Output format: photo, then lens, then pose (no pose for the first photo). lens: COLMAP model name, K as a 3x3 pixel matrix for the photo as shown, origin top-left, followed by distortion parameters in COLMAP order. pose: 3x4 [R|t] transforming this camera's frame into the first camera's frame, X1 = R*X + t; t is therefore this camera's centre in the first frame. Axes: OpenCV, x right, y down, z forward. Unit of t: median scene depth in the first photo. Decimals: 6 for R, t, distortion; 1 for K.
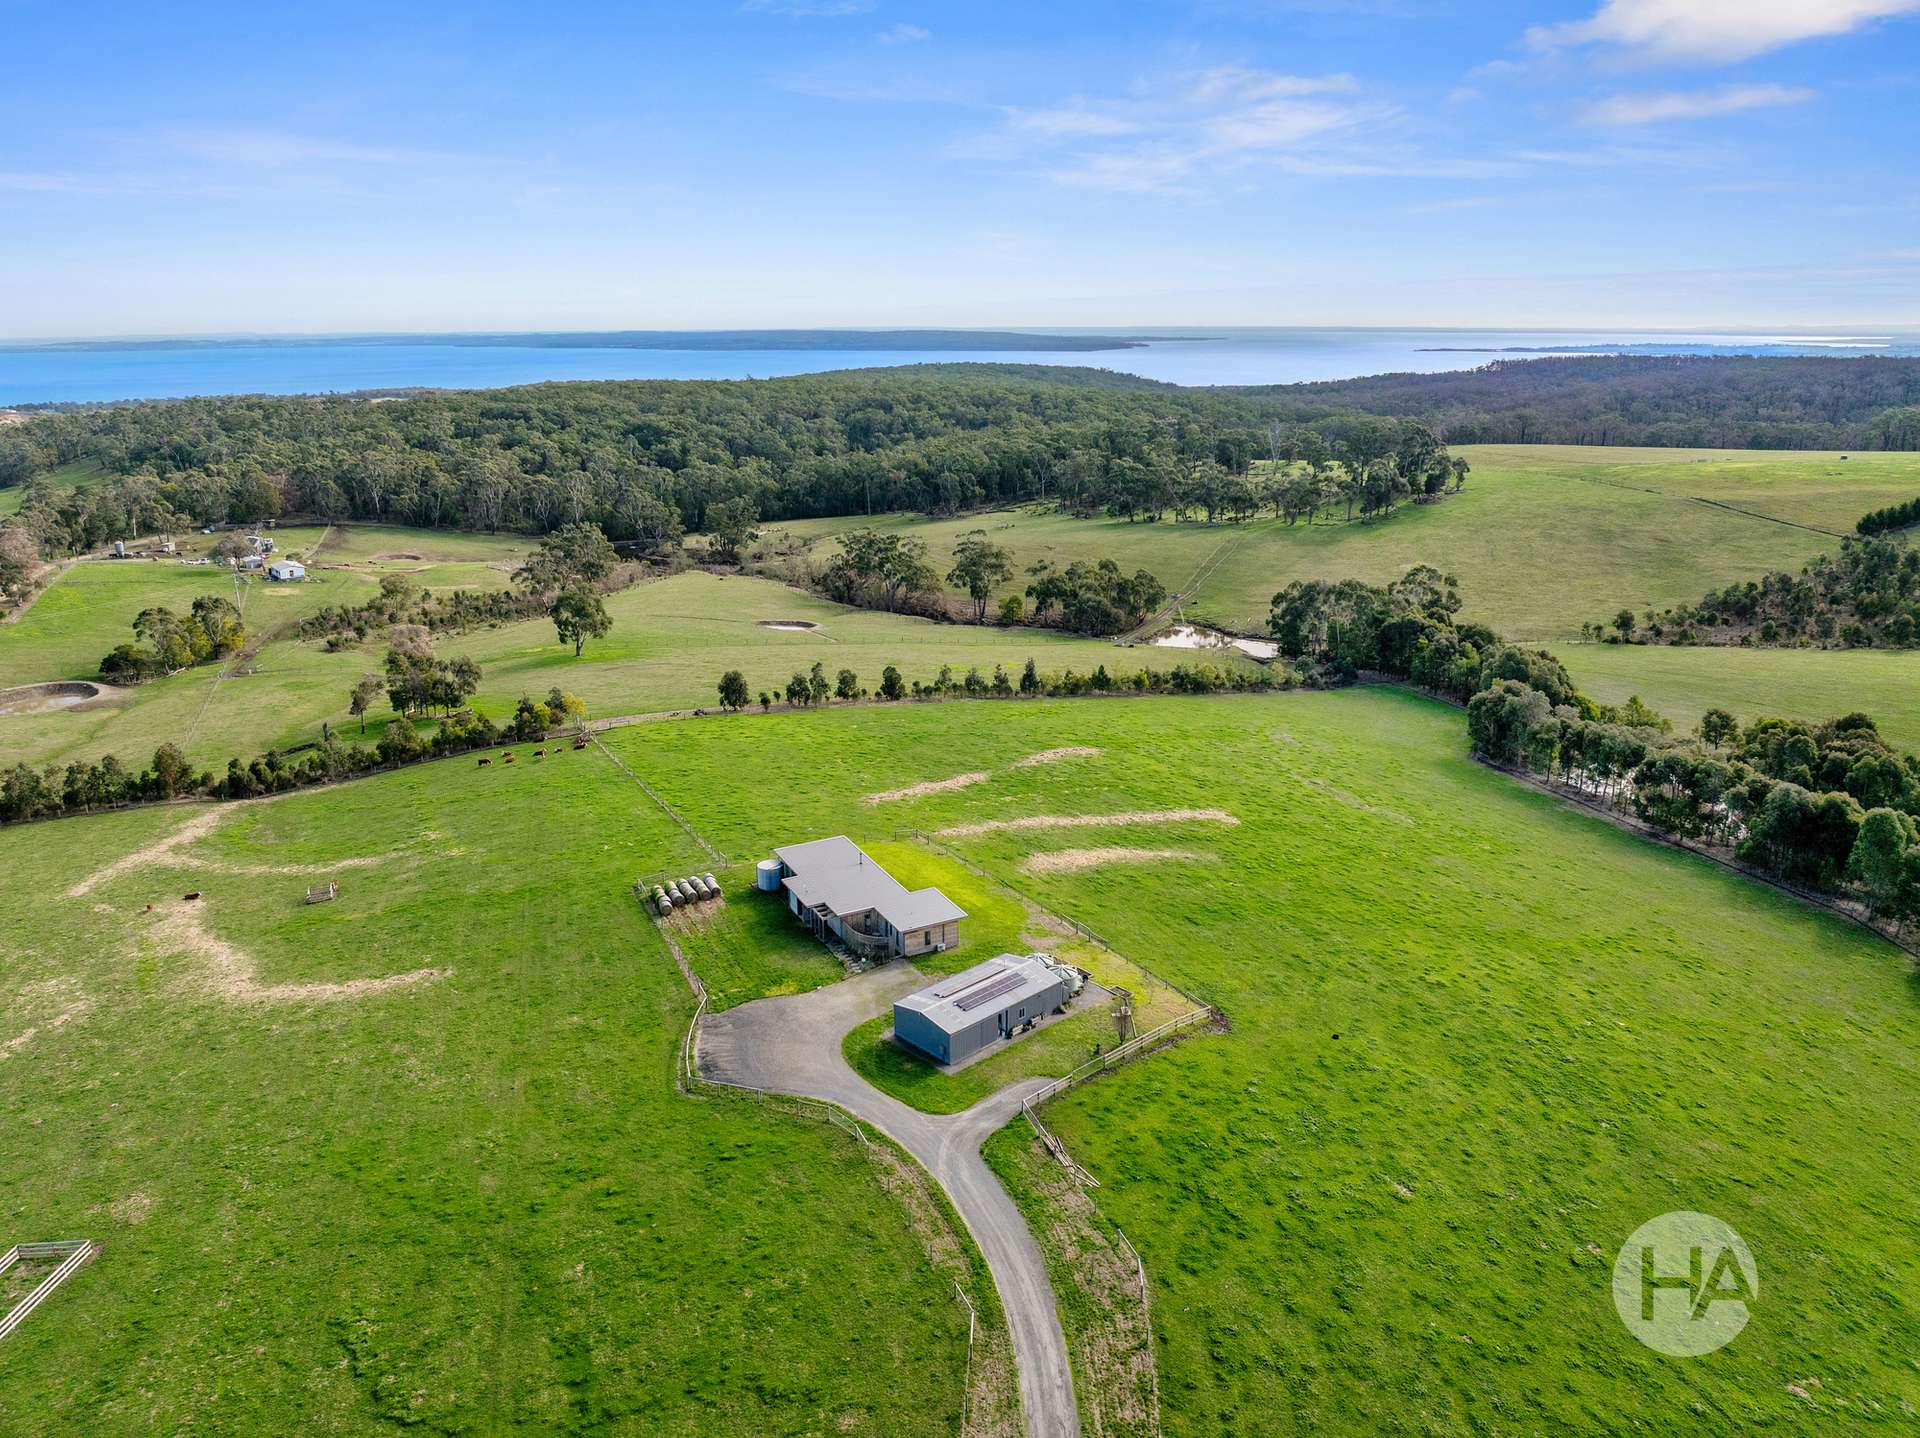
lens RADIAL K [[1473.0, 0, 960.0], [0, 1473.0, 719.0], [0, 0, 1]] dist [0.003610, 0.000970]
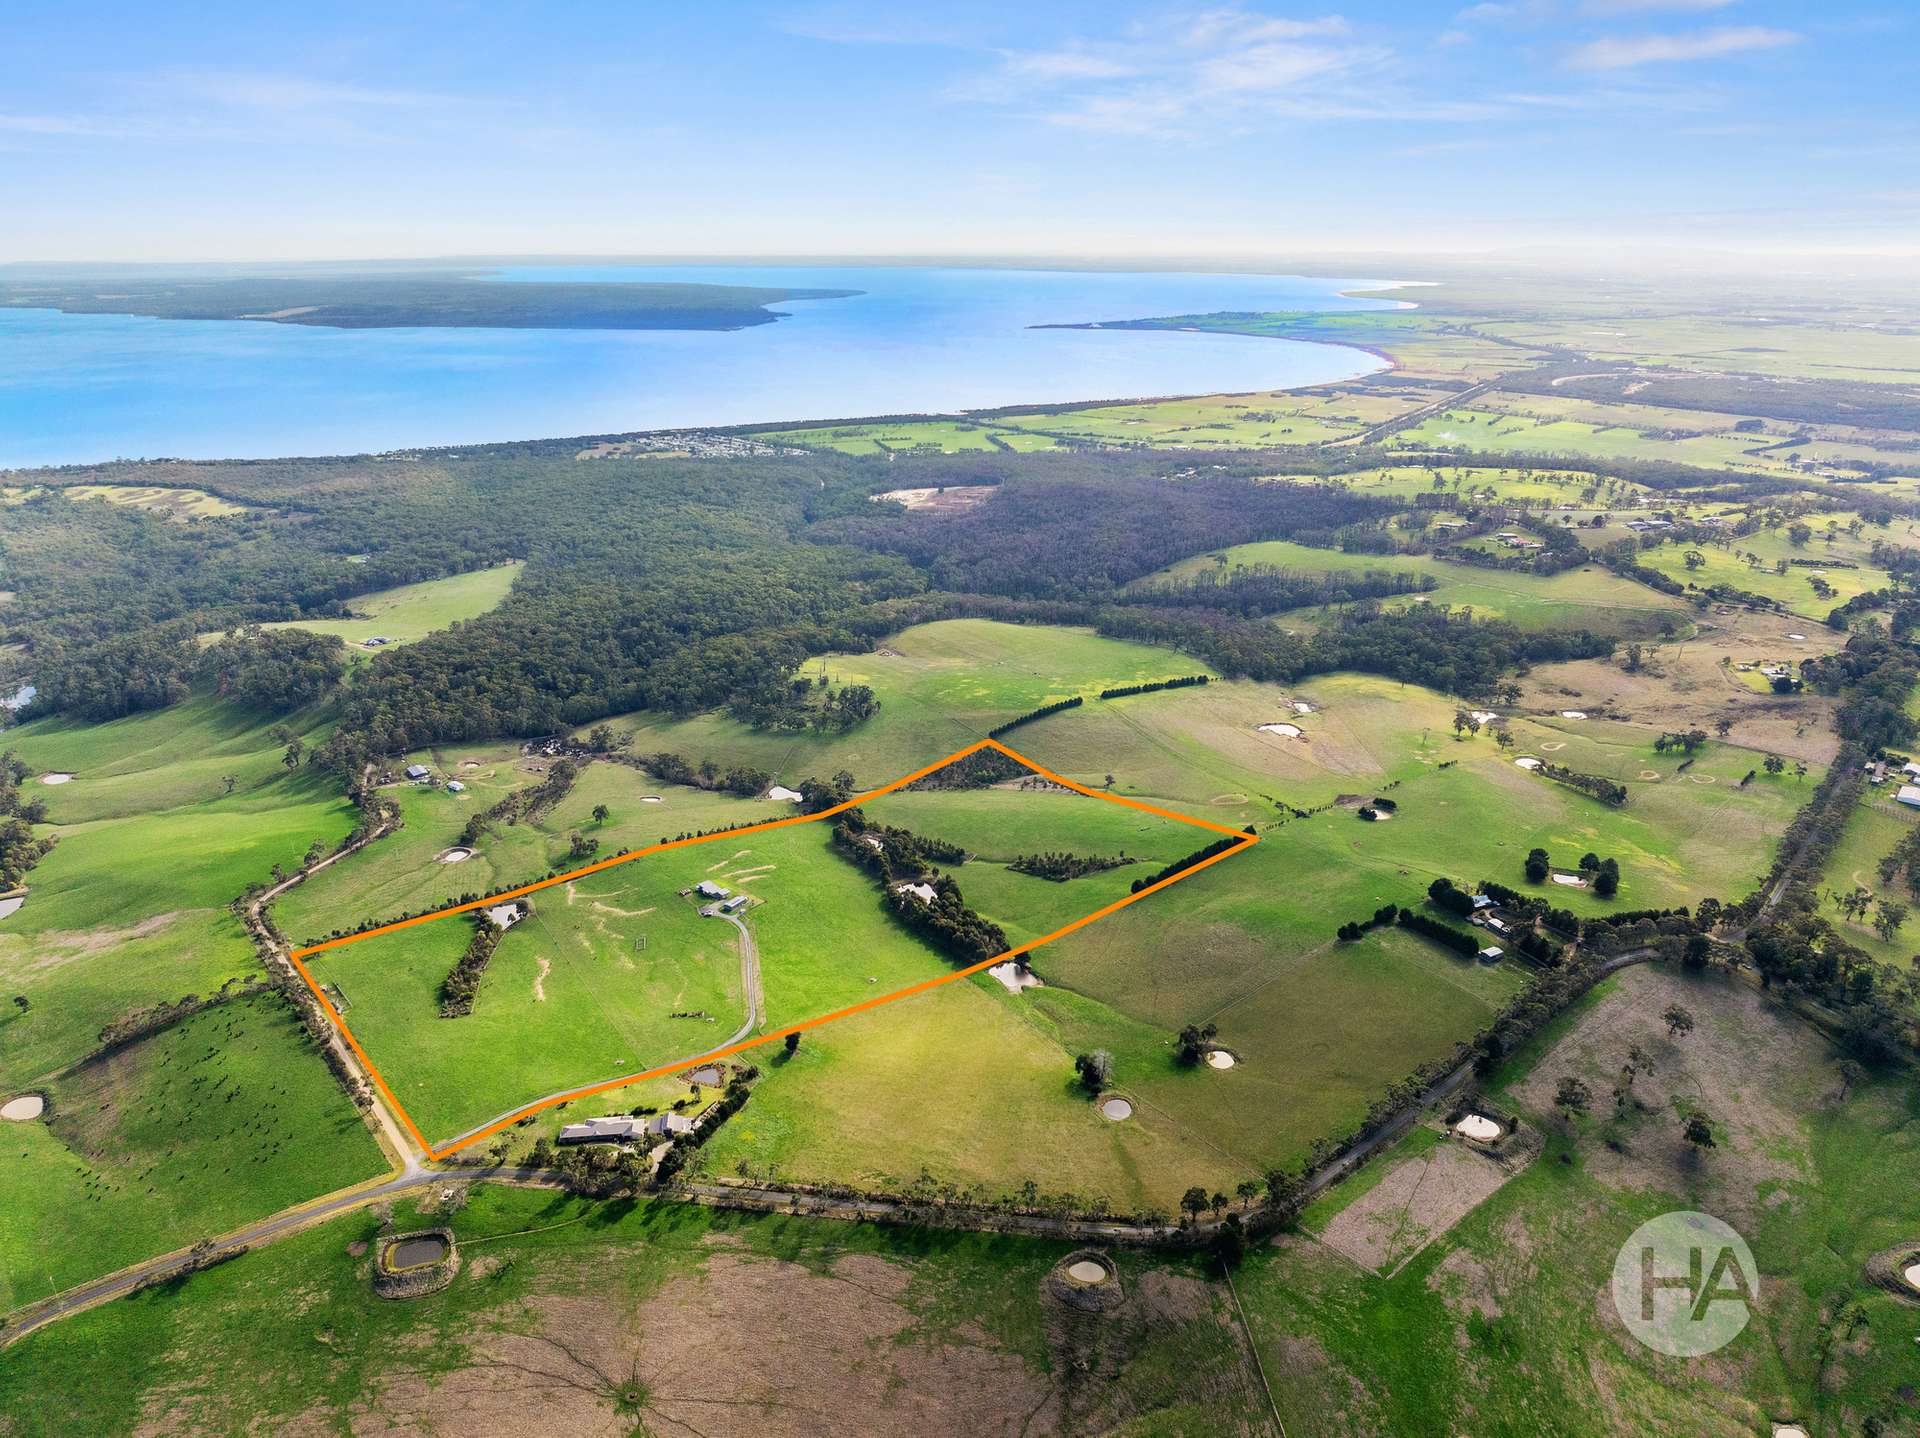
lens RADIAL K [[1473.0, 0, 960.0], [0, 1473.0, 719.0], [0, 0, 1]] dist [0.003610, 0.000970]
pose [[0.973558, -0.073529, 0.216284, -0.286441], [0.062589, 0.996410, 0.057012, -0.747780], [-0.219699, -0.041968, 0.974665, -4.443880]]
